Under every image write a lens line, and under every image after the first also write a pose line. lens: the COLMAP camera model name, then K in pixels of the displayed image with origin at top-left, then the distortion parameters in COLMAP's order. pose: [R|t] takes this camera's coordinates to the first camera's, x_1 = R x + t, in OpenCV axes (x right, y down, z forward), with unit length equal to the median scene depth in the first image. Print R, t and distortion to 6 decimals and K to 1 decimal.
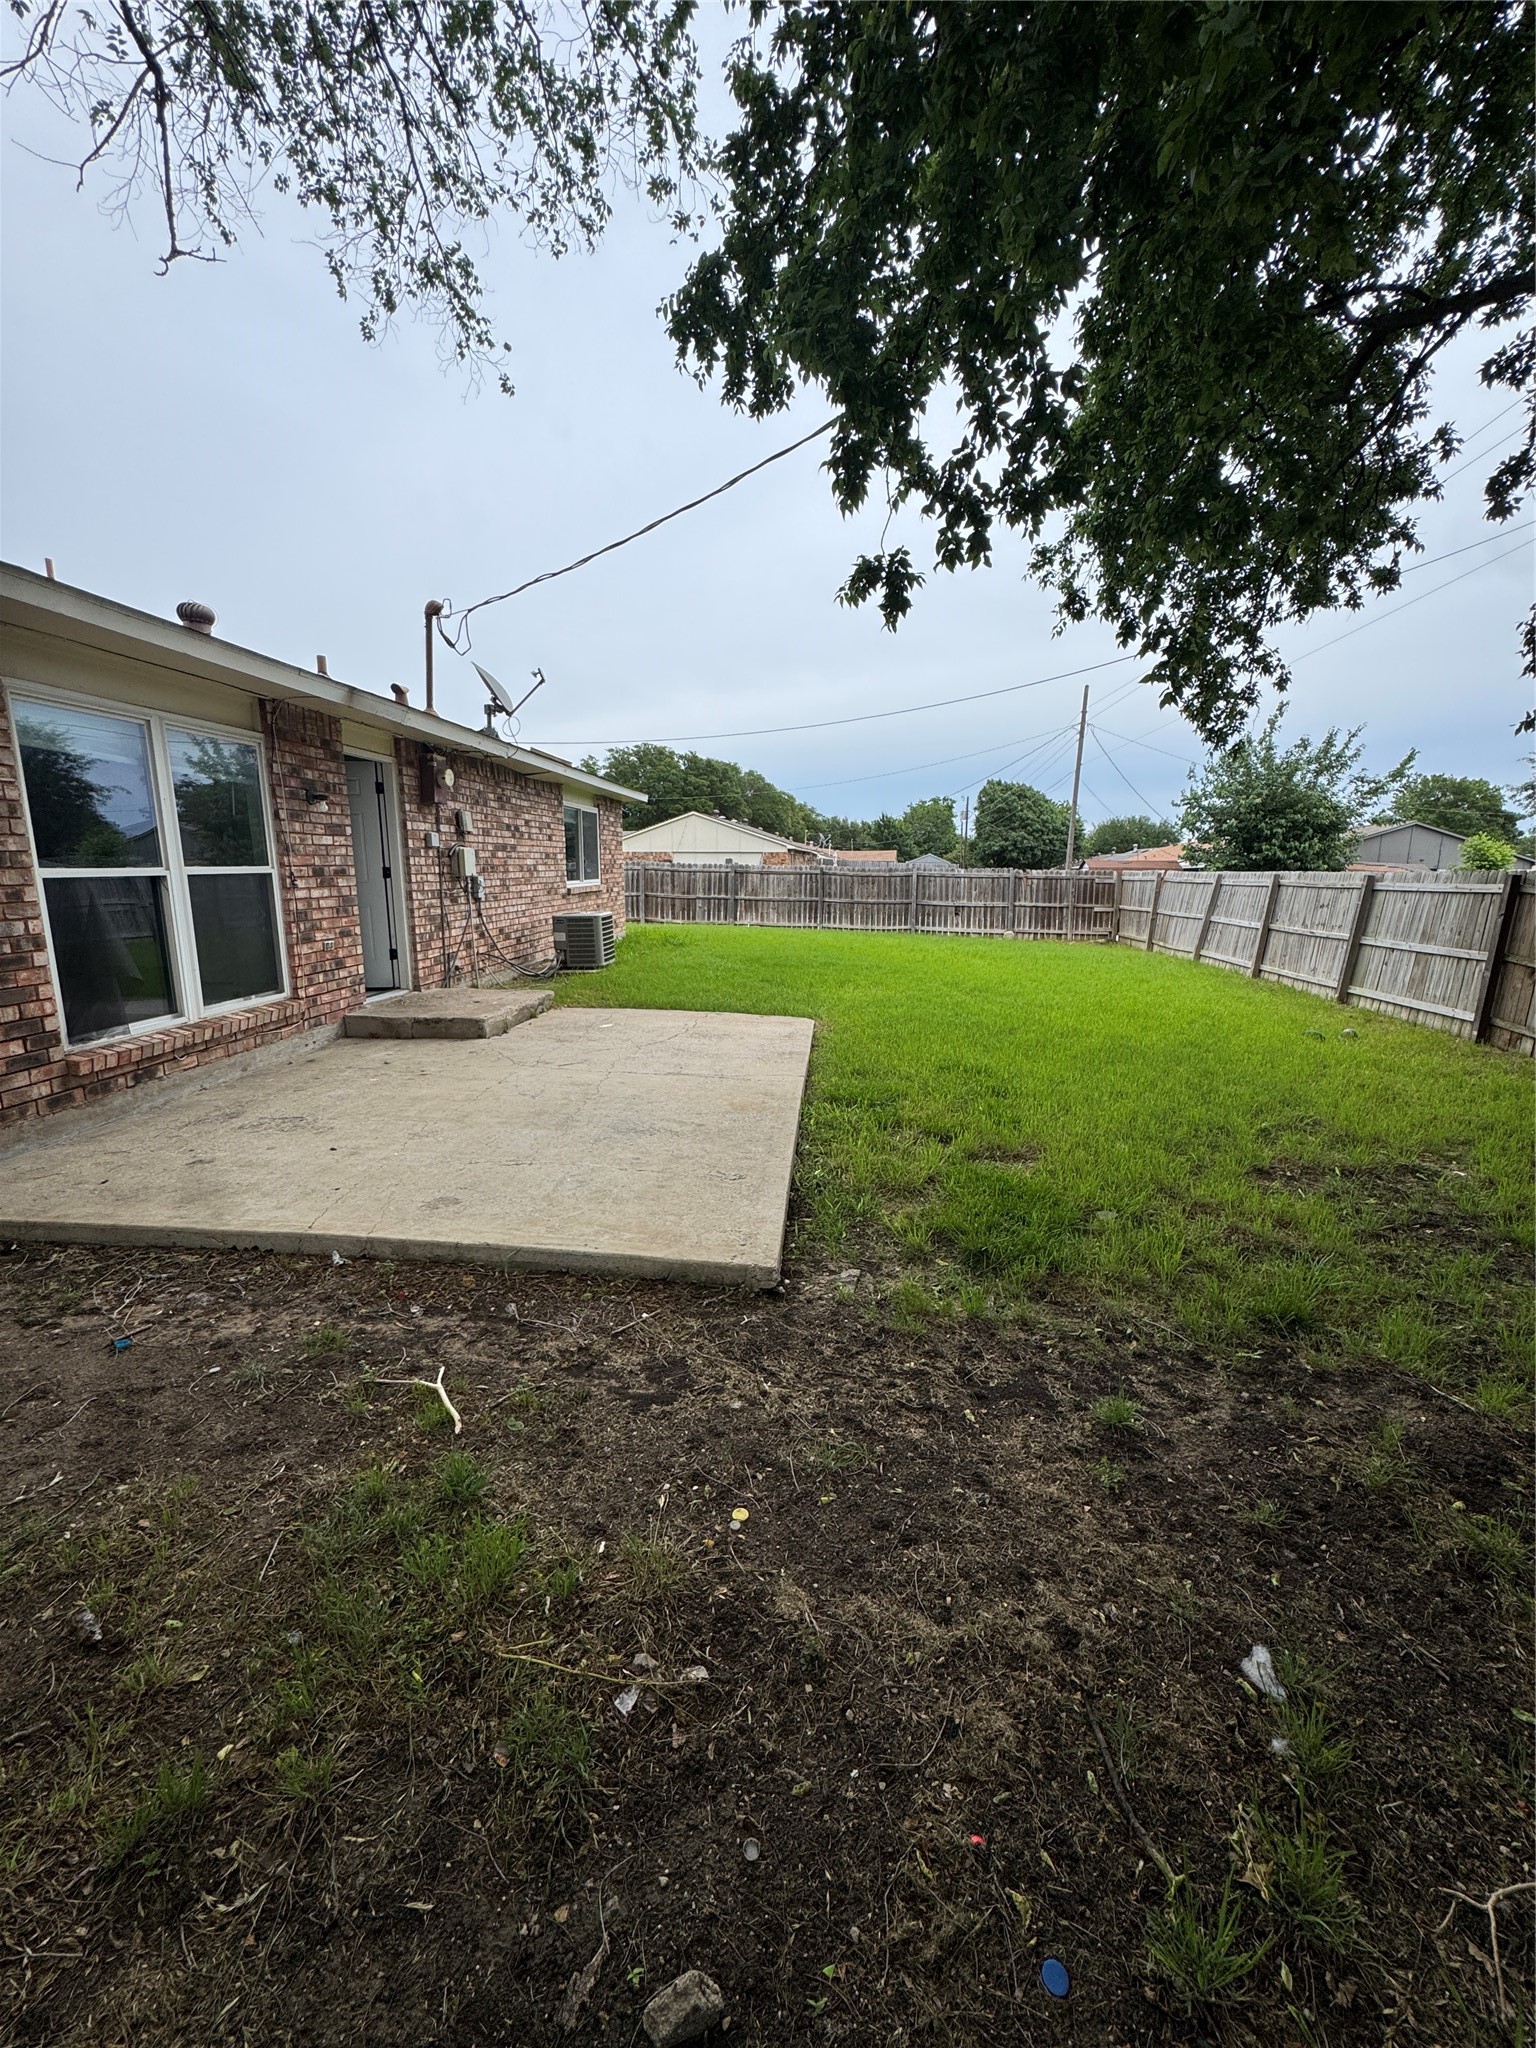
lens RADIAL K [[822.7, 0, 769.5], [0, 822.7, 1025.9], [0, 0, 1]] dist [0.000629, 0.000099]
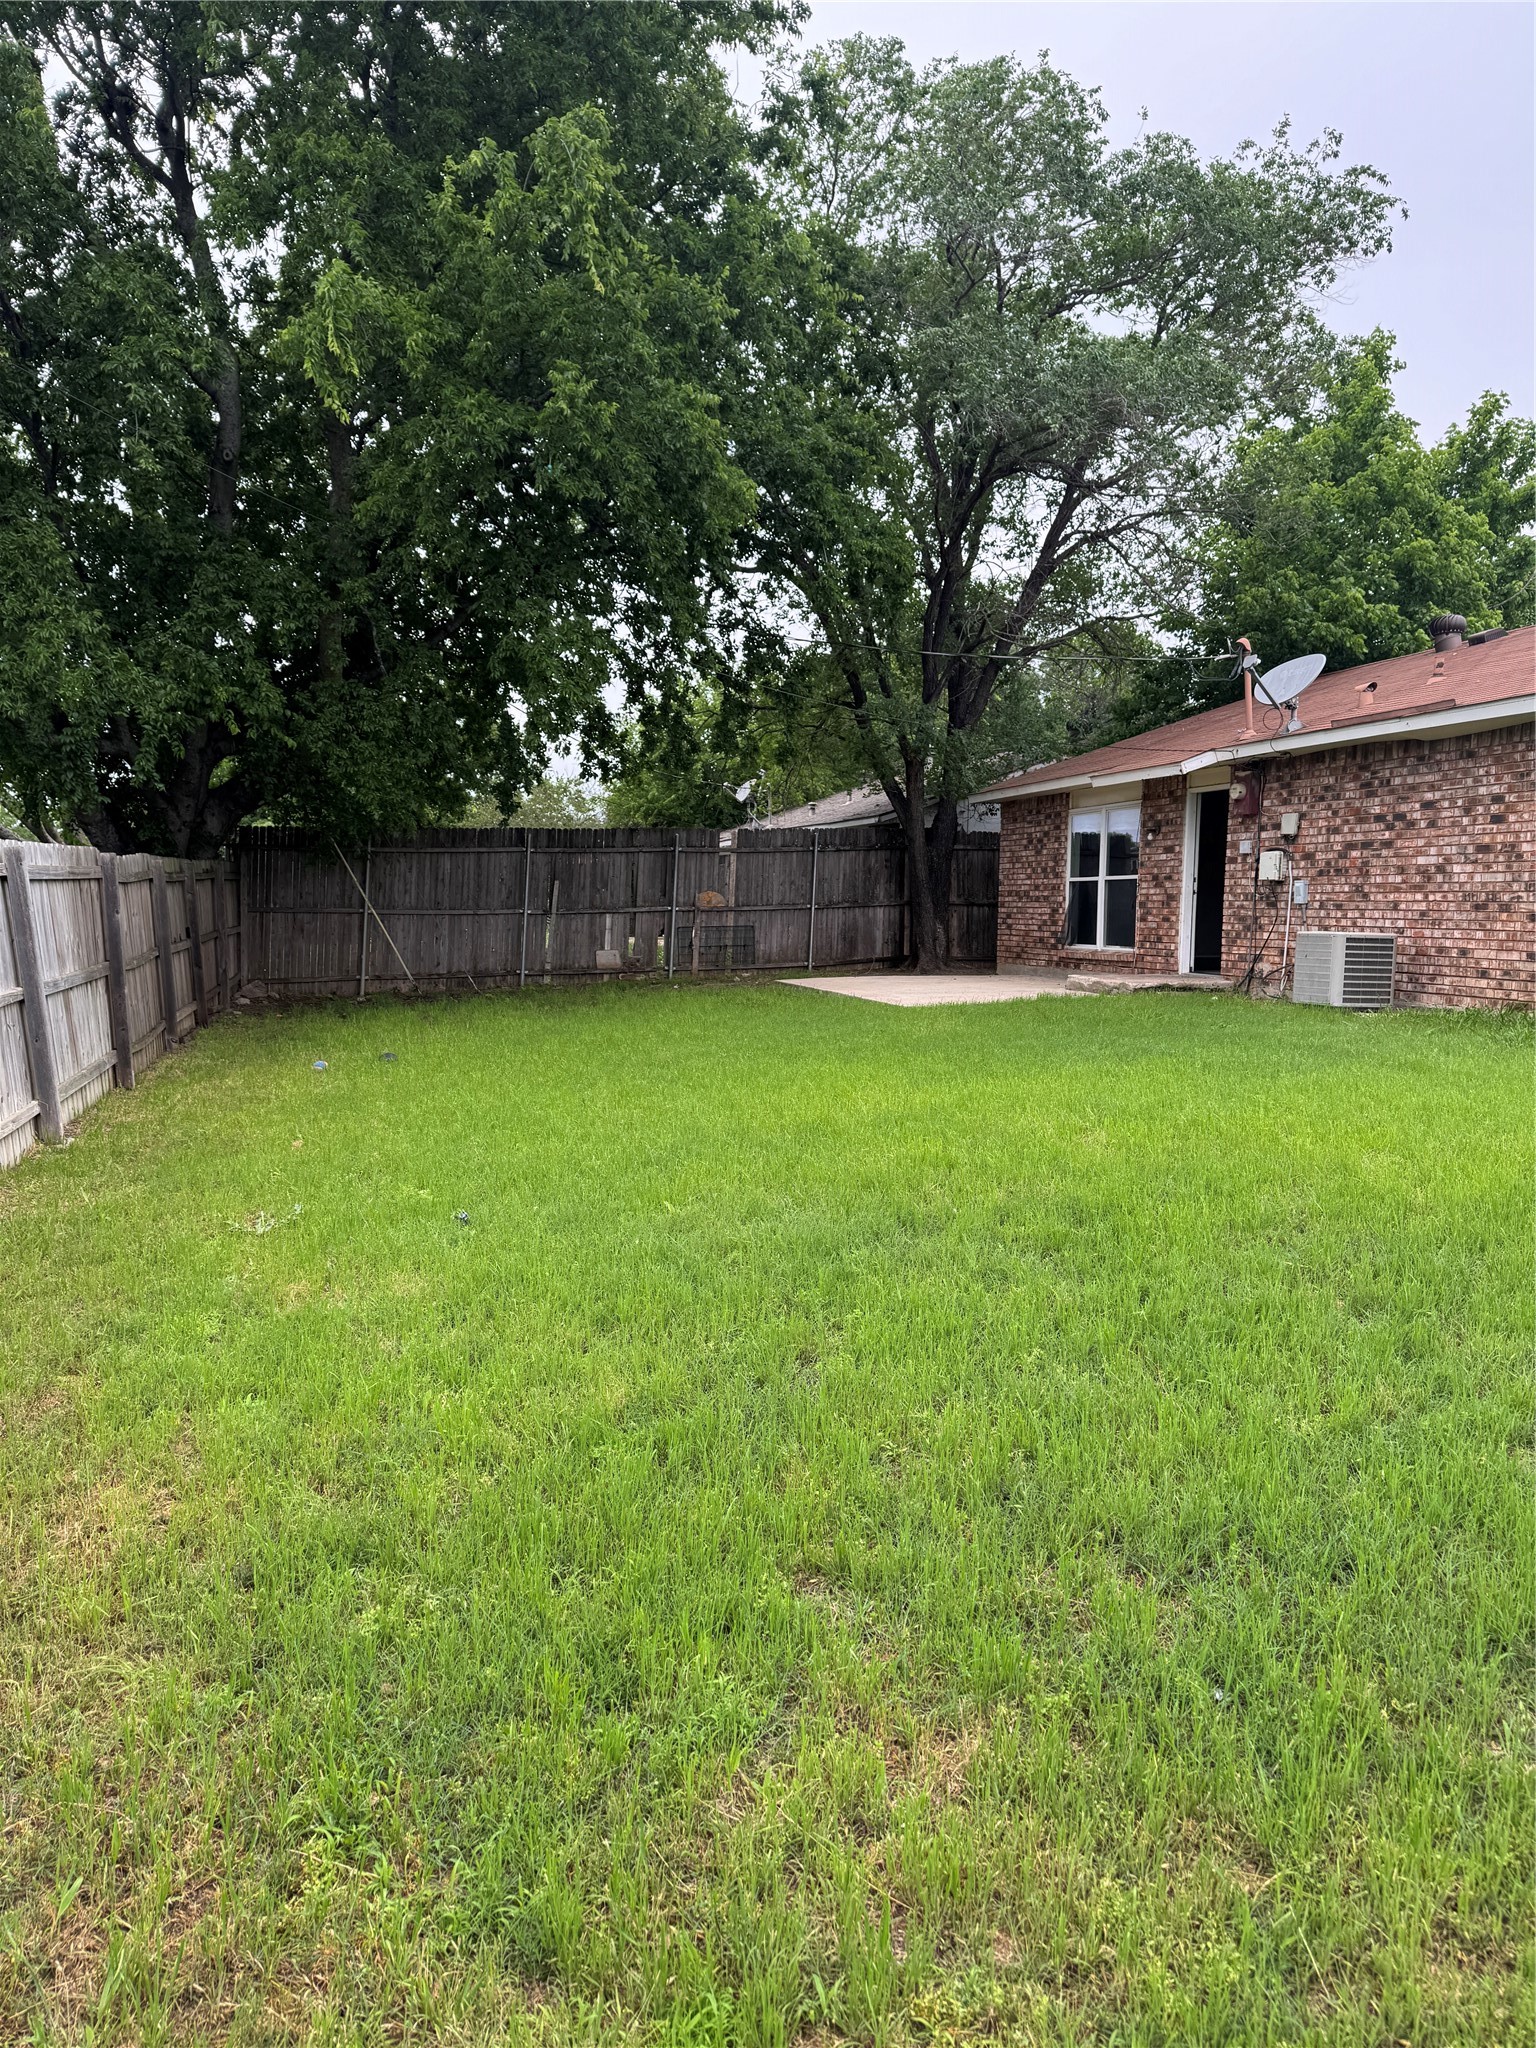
lens RADIAL K [[1444.7, 0, 764.0], [0, 1444.7, 1023.9], [0, 0, 1]] dist [0.063834, -0.071017]
pose [[-0.931014, 0.035758, -0.363227, 0.887810], [-0.066498, 0.961913, 0.265142, -0.466165], [0.358874, 0.271005, -0.893177, 2.535411]]
